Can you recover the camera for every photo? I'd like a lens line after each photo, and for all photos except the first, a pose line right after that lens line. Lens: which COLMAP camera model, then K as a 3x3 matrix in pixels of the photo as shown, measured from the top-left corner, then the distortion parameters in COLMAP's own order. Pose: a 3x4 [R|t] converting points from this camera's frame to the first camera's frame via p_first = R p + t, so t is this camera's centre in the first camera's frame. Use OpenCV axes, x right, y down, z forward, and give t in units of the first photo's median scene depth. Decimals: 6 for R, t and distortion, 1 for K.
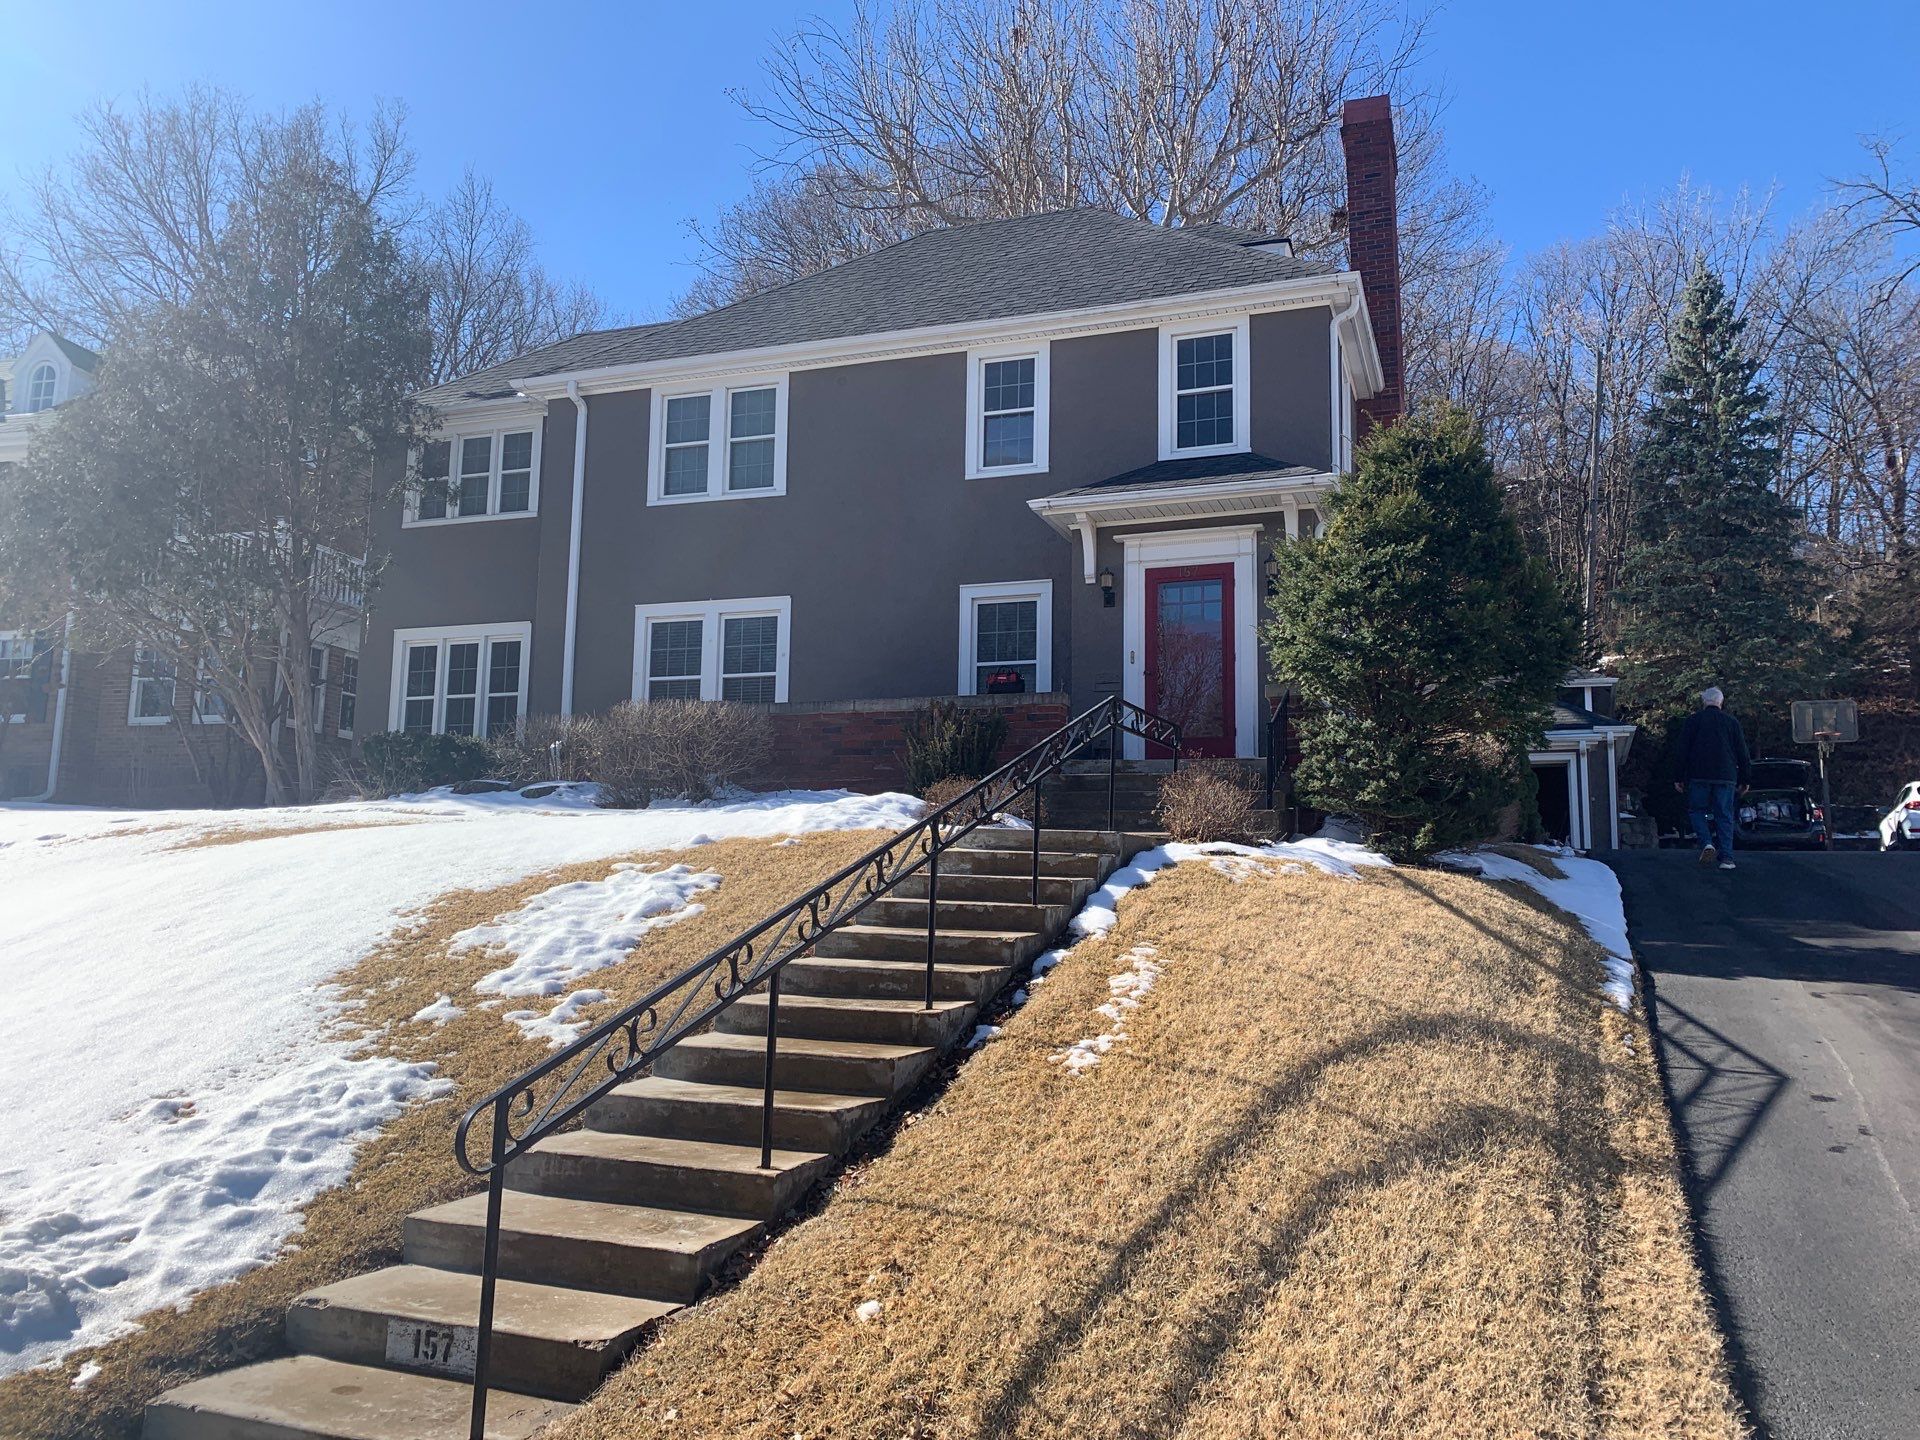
lens RADIAL K [[1491.3, 0, 963.2], [0, 1491.3, 717.7], [0, 0, 1]] dist [0.030666, -0.036669]
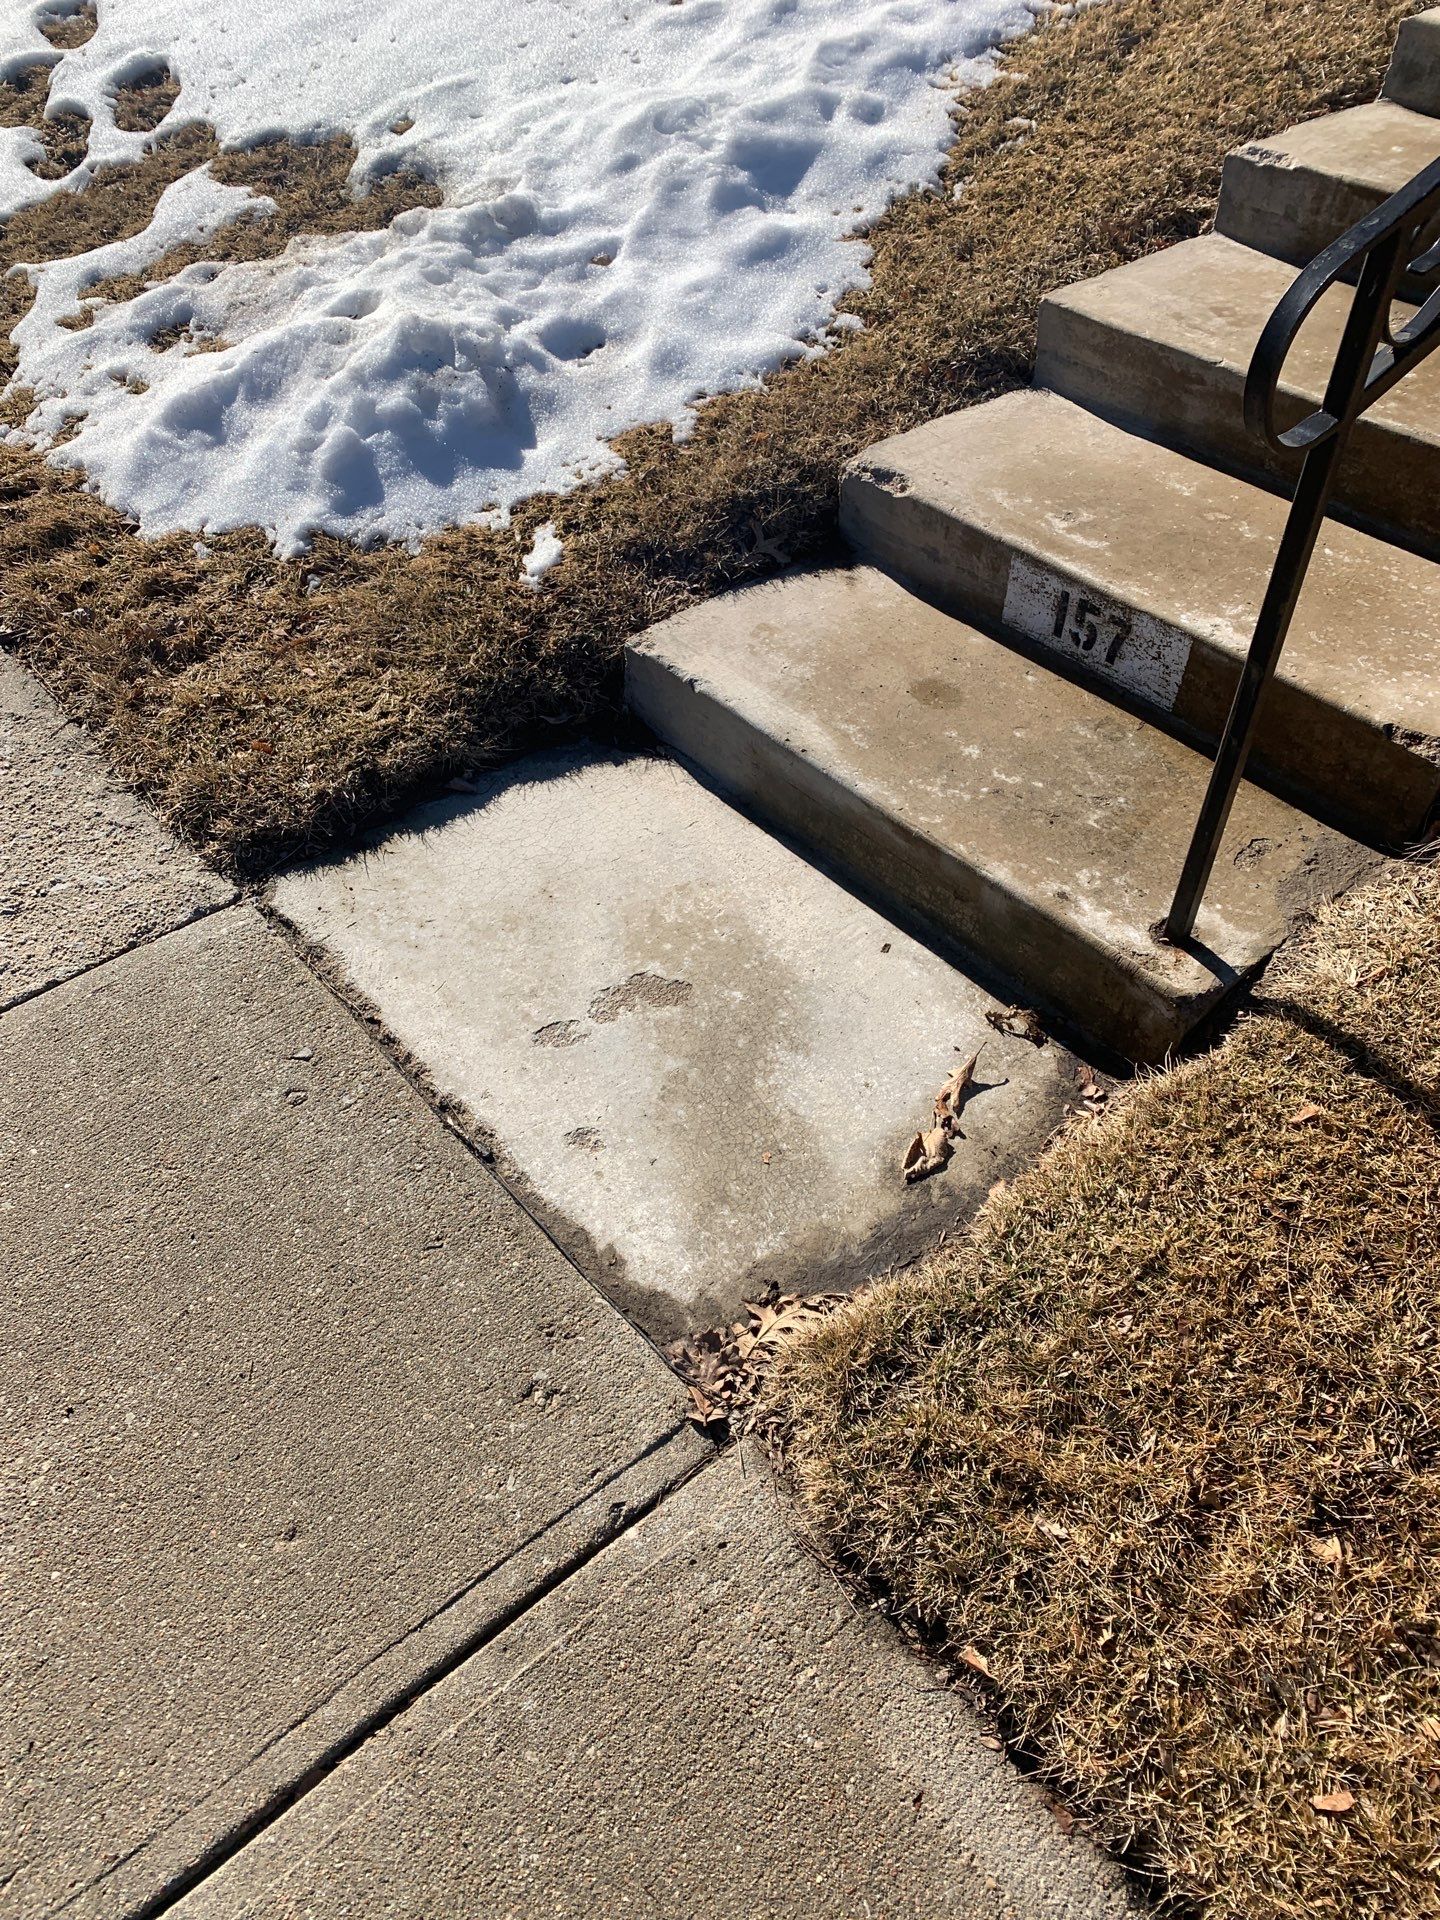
lens RADIAL K [[1438.9, 0, 720.0], [0, 1438.9, 960.0], [0, 0, 1]] dist [-0.001015, -0.005194]
pose [[0.882571, 0.318998, -0.345412, -0.206921], [0.074469, 0.630525, 0.772588, 0.073079], [0.464245, -0.707586, 0.532727, 0.473796]]
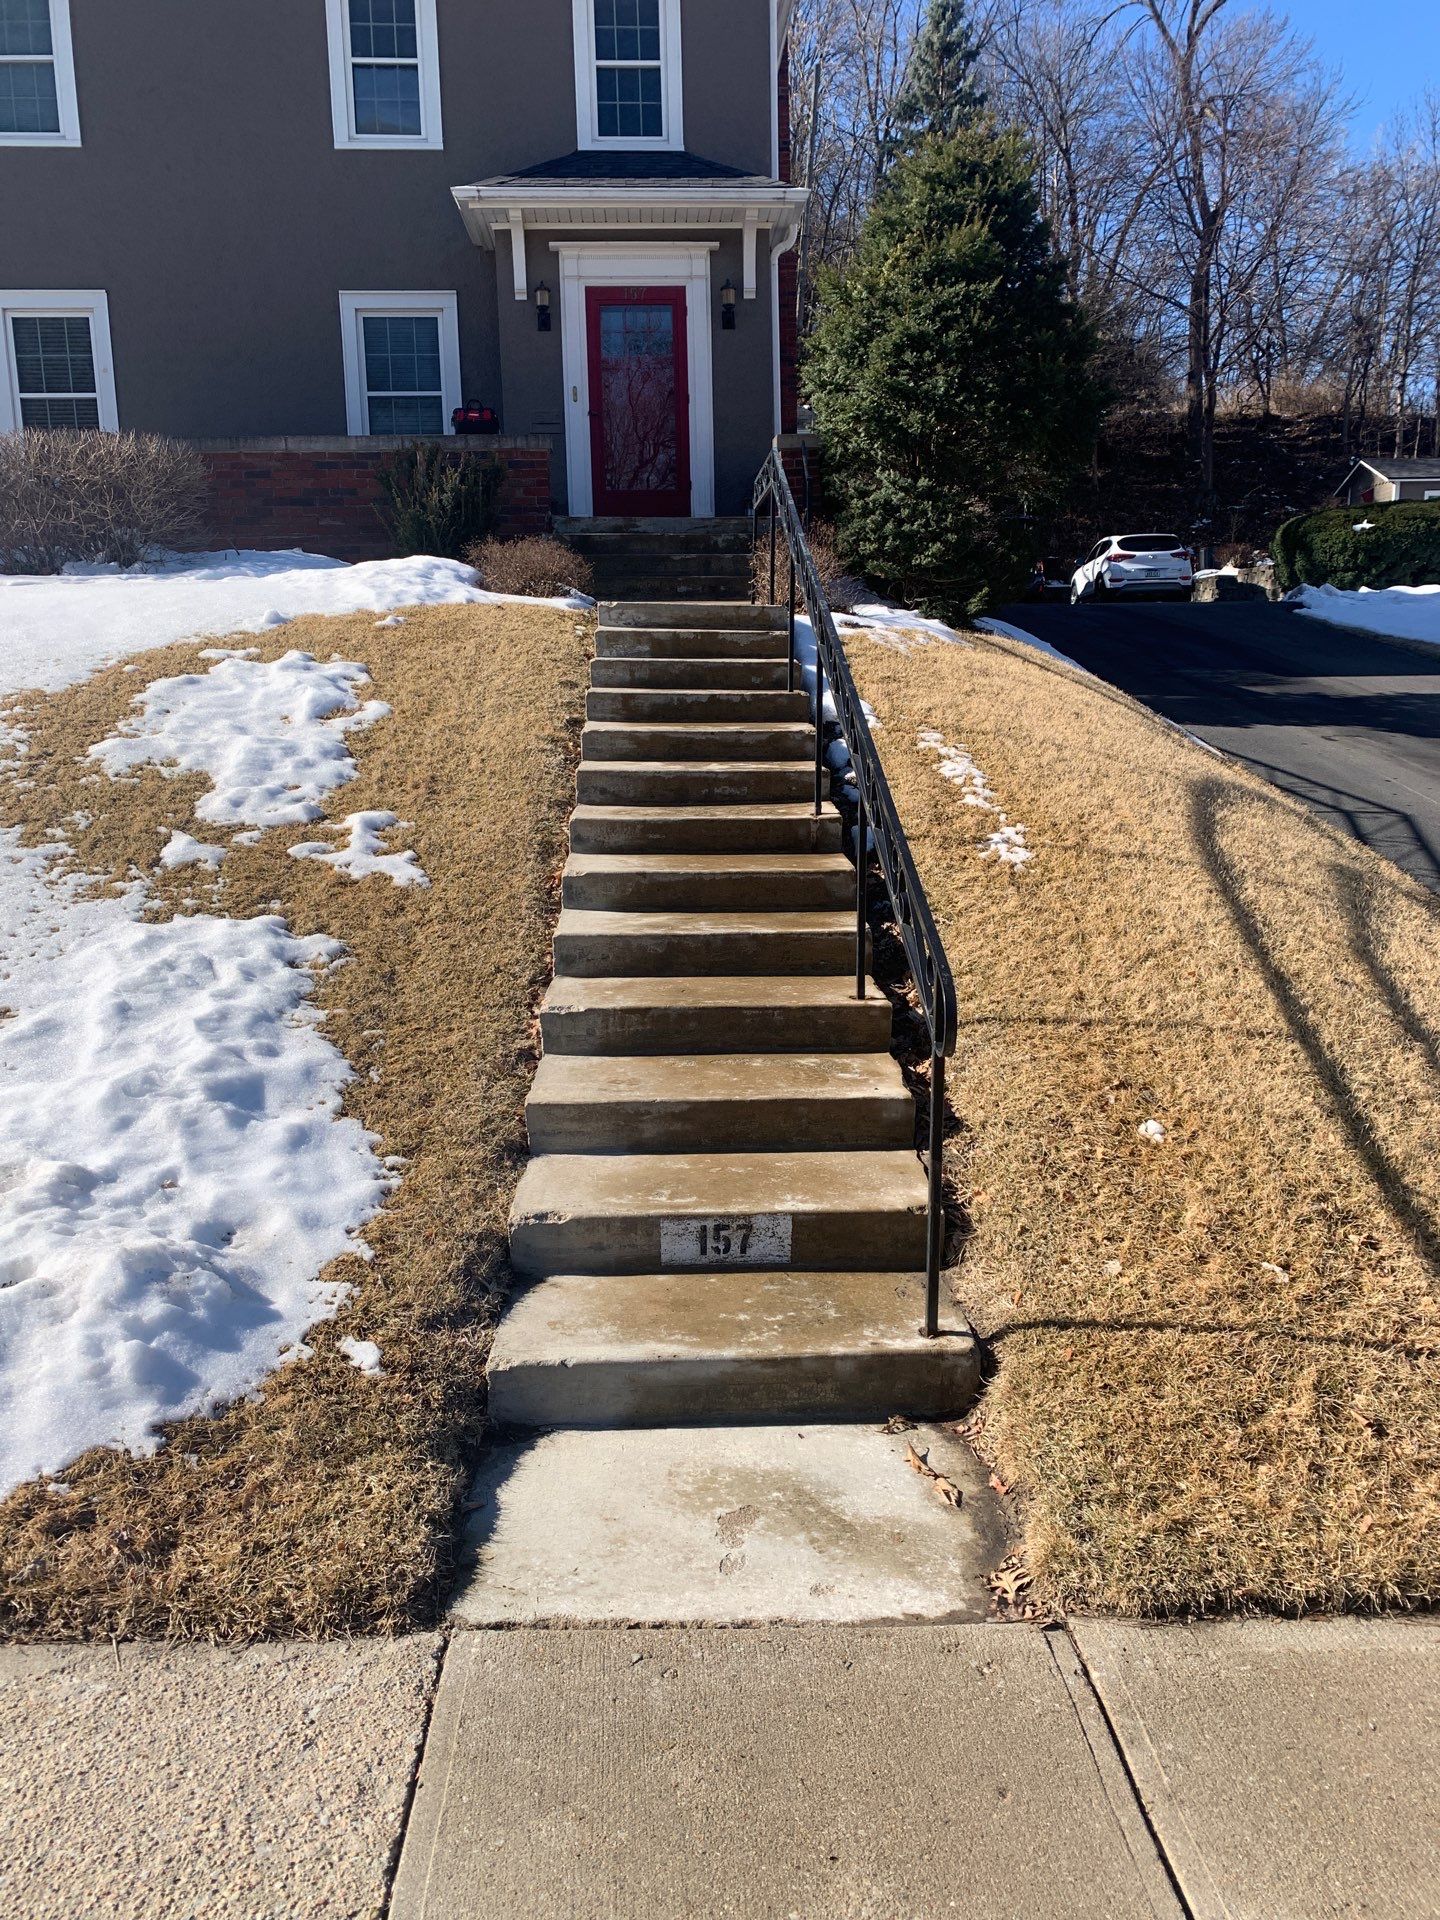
lens RADIAL K [[1491.3, 0, 720.0], [0, 1491.3, 960.0], [0, 0, 1]] dist [0.030666, -0.036669]
pose [[0.911289, -0.108609, 0.397185, -0.552509], [-0.023724, 0.949136, 0.313970, -0.006759], [-0.411083, -0.295540, 0.862361, 0.242777]]
